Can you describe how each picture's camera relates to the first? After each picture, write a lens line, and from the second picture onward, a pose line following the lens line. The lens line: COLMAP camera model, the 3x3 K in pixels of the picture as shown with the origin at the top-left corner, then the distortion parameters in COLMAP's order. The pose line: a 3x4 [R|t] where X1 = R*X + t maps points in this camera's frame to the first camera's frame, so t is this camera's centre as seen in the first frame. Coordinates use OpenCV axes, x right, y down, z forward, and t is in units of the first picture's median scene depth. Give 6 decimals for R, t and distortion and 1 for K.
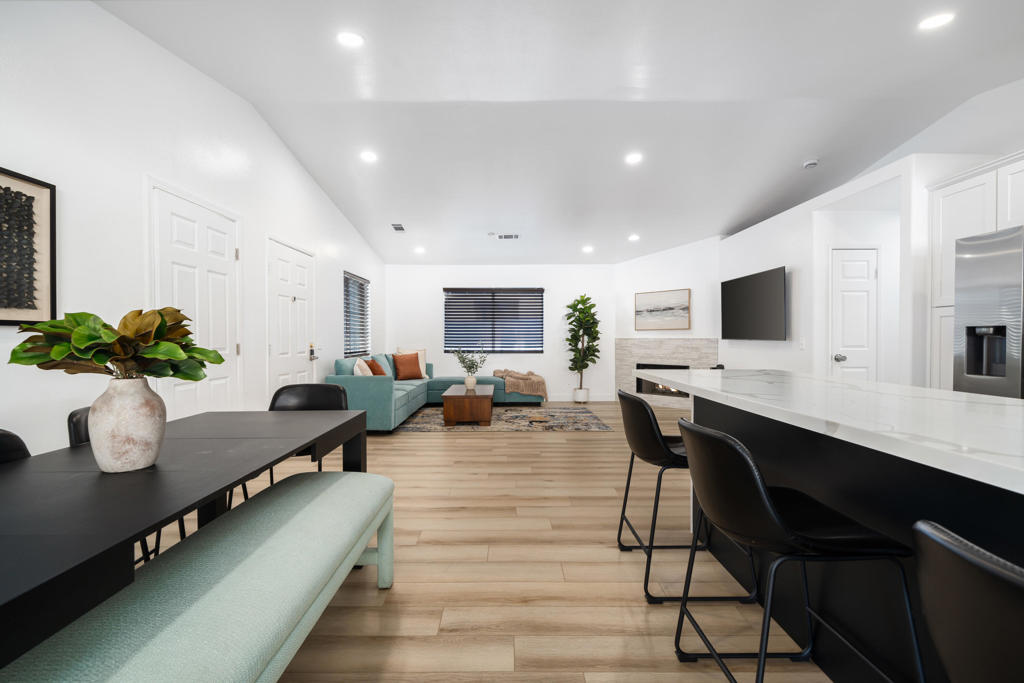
lens RADIAL K [[442.7, 0, 508.7], [0, 442.7, 340.3], [0, 0, 1]] dist [0.002135, 0.000263]
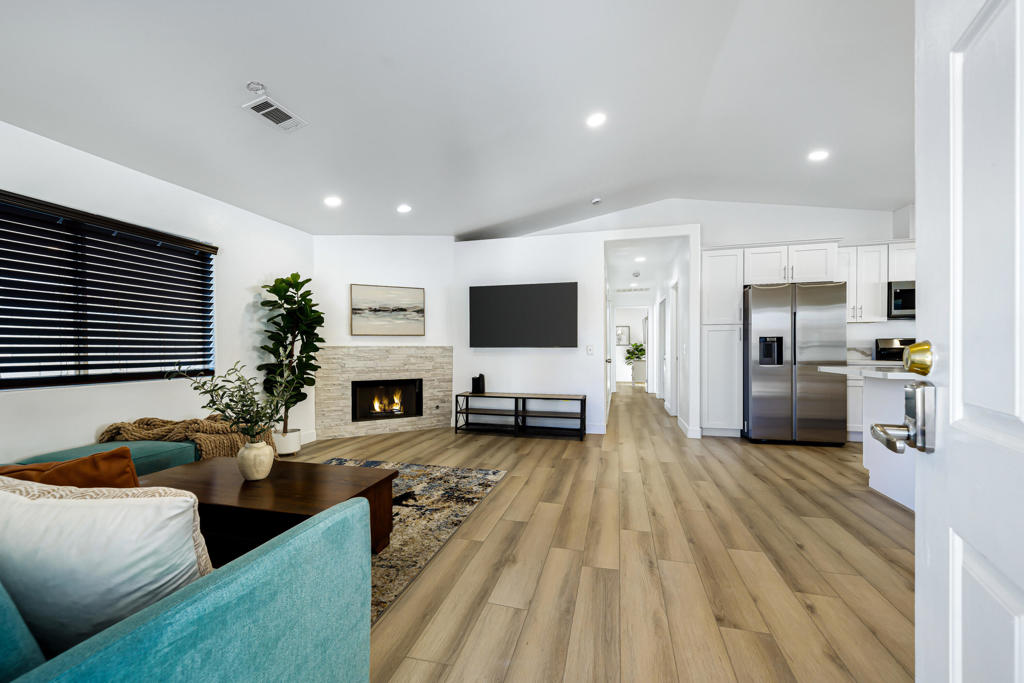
lens RADIAL K [[417.8, 0, 501.6], [0, 417.8, 351.9], [0, 0, 1]] dist [-0.000549, -0.000024]
pose [[0.271357, -0.006496, 0.962457, -0.318567], [0.009030, 0.999950, 0.004203, 0.004201], [-0.962436, 0.007550, 0.271403, 0.615368]]
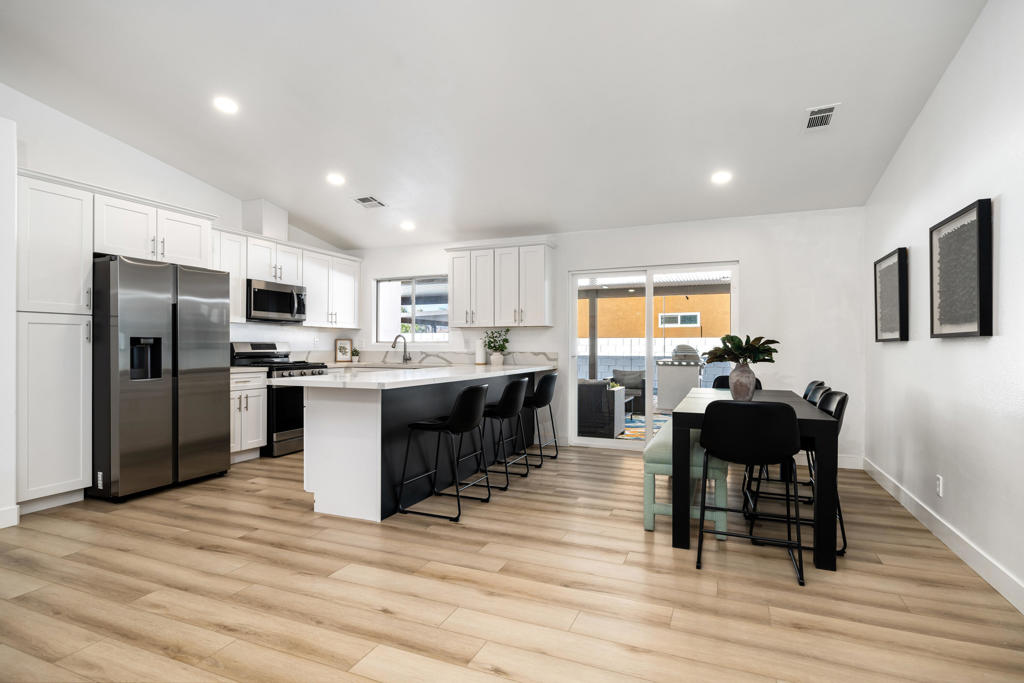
lens RADIAL K [[521.2, 0, 507.3], [0, 521.2, 345.6], [0, 0, 1]] dist [0.002698, 0.000508]
pose [[-0.918994, 0.002100, 0.394265, -0.143322], [0.002575, 0.999996, 0.000676, -0.003241], [-0.394263, 0.001637, -0.918996, 0.740935]]
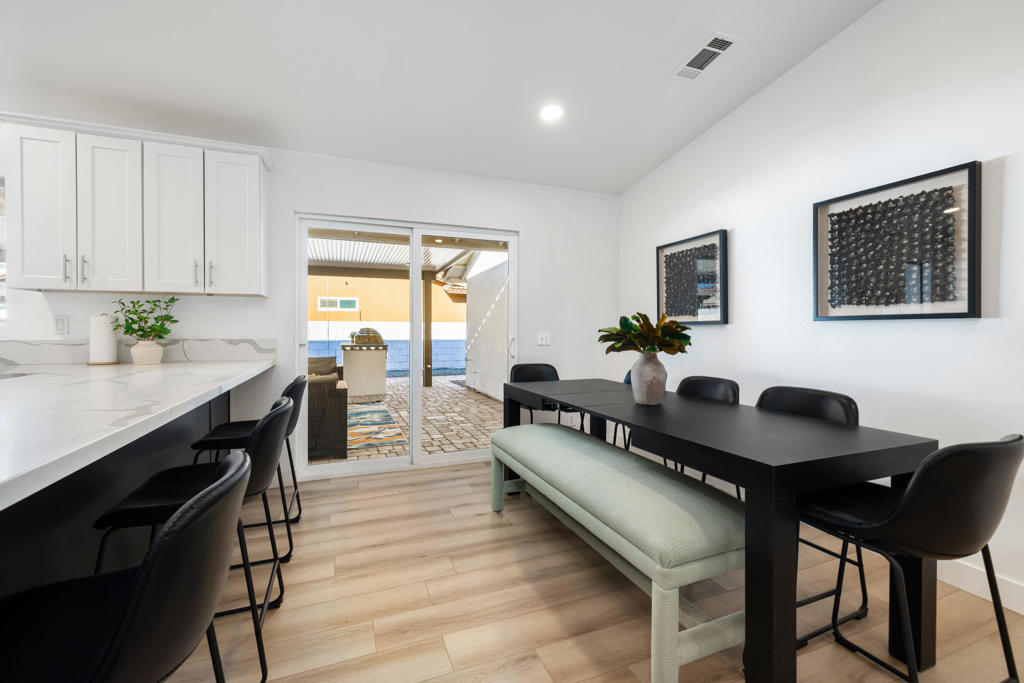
lens RADIAL K [[426.2, 0, 507.8], [0, 426.2, 332.4], [0, 0, 1]] dist [-0.000352, -0.000108]
pose [[-0.931617, 0.003346, -0.363426, 0.050226], [-0.000125, 0.999955, 0.009525, -0.002271], [0.363441, 0.008919, -0.931574, 0.424927]]
